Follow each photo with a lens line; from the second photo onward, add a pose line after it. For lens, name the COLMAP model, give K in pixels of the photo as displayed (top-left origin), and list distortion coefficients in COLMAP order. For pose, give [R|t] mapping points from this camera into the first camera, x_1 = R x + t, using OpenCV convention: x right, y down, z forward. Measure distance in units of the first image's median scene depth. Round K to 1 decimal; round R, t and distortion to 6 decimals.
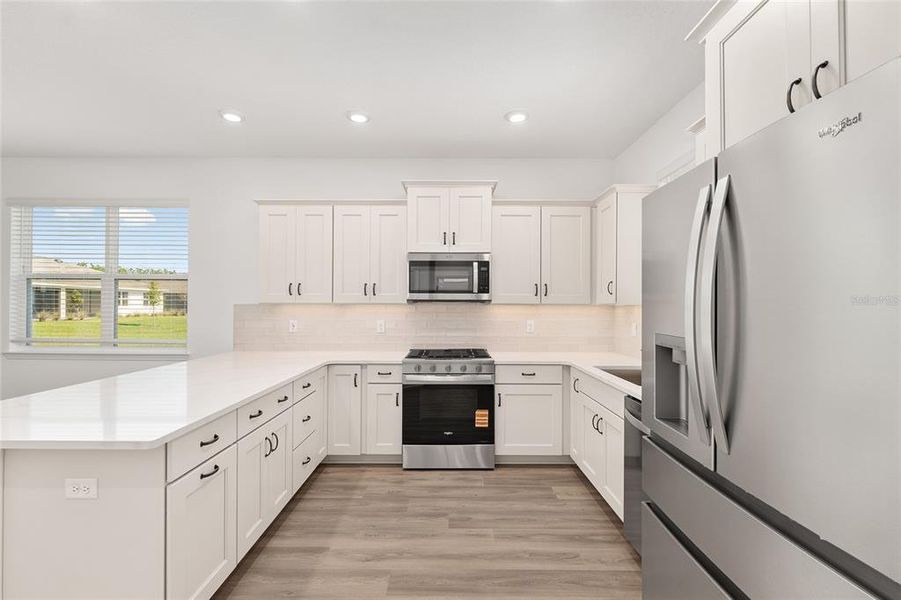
lens RADIAL K [[416.5, 0, 451.7], [0, 416.5, 294.1], [0, 0, 1]] dist [0.001077, 0.000149]
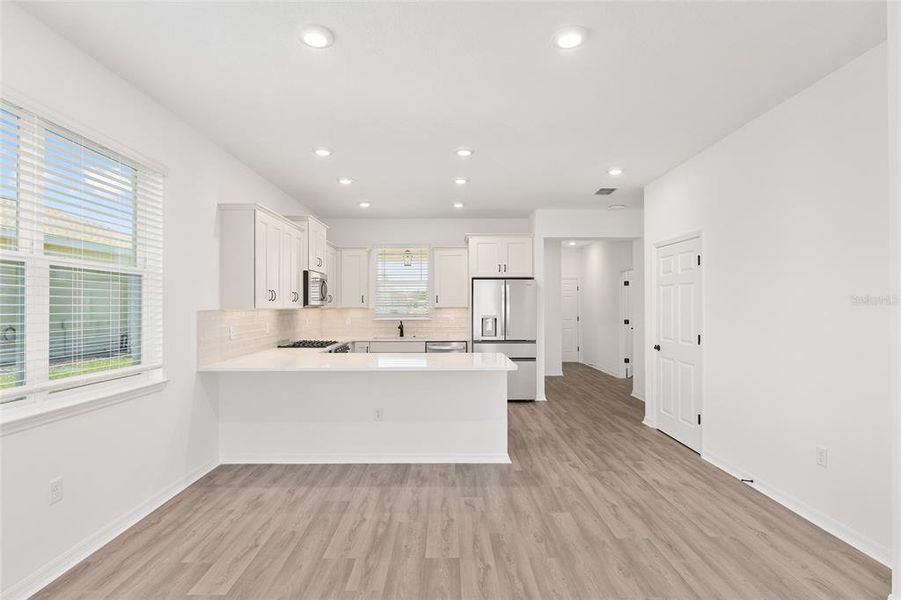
lens RADIAL K [[465.6, 0, 450.5], [0, 465.6, 300.0], [0, 0, 1]] dist [-0.004696, -0.001205]
pose [[-0.010980, 0.009621, 0.999893, -1.594766], [-0.012001, 0.999880, -0.009752, 0.006054], [-0.999868, -0.012106, -0.010864, 0.557829]]
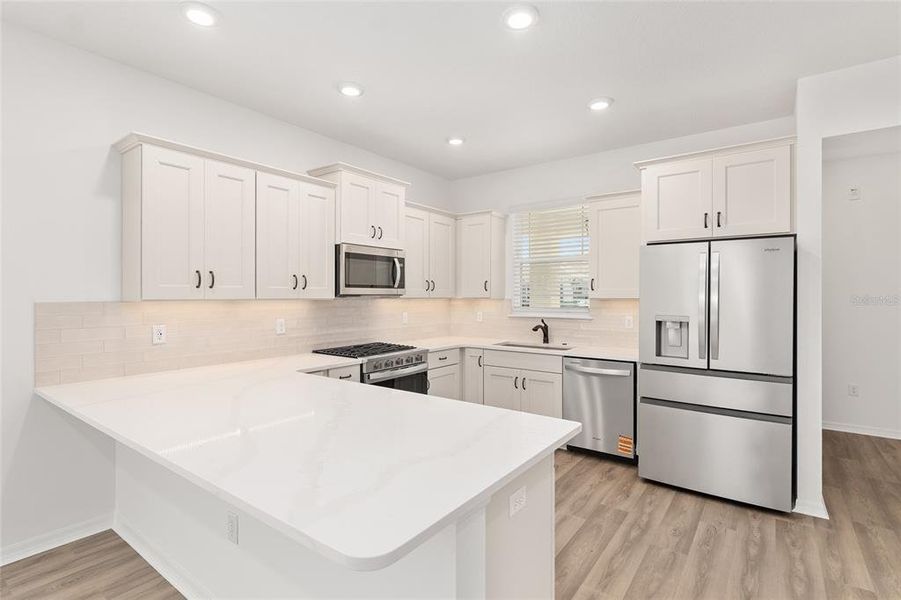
lens RADIAL K [[438.5, 0, 454.4], [0, 438.5, 294.0], [0, 0, 1]] dist [0.002944, 0.000487]
pose [[0.590103, 0.000113, 0.807328, -0.729647], [-0.011239, 0.999904, 0.008075, 0.002170], [-0.807250, -0.013838, 0.590048, 0.230117]]
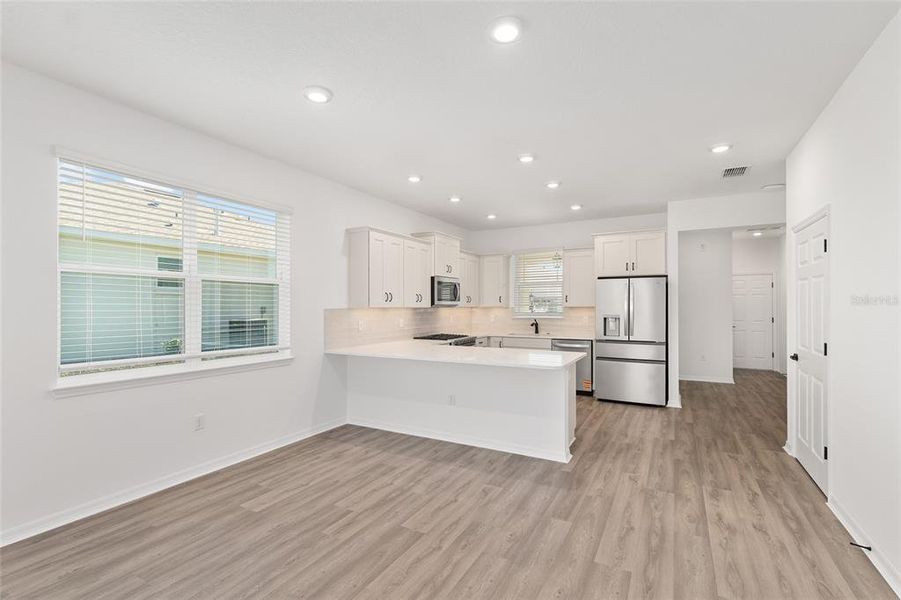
lens RADIAL K [[412.0, 0, 451.9], [0, 412.0, 303.0], [0, 0, 1]] dist [0.000597, -0.000043]
pose [[0.477666, 0.001091, 0.878541, -1.474911], [-0.008490, 0.999958, 0.003375, 0.000823], [-0.878500, -0.009071, 0.477655, 0.173966]]
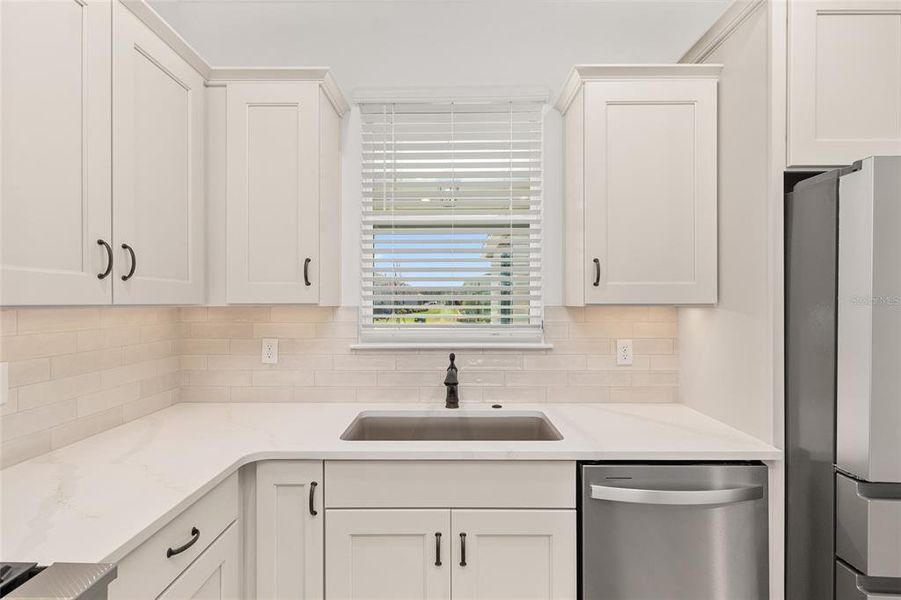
lens RADIAL K [[425.7, 0, 450.8], [0, 425.7, 302.1], [0, 0, 1]] dist [-0.002017, -0.000447]
pose [[0.005410, -0.003653, 0.999979, -0.109372], [-0.012827, 0.999911, 0.003723, 0.016232], [-0.999903, -0.012847, 0.005363, 0.746211]]
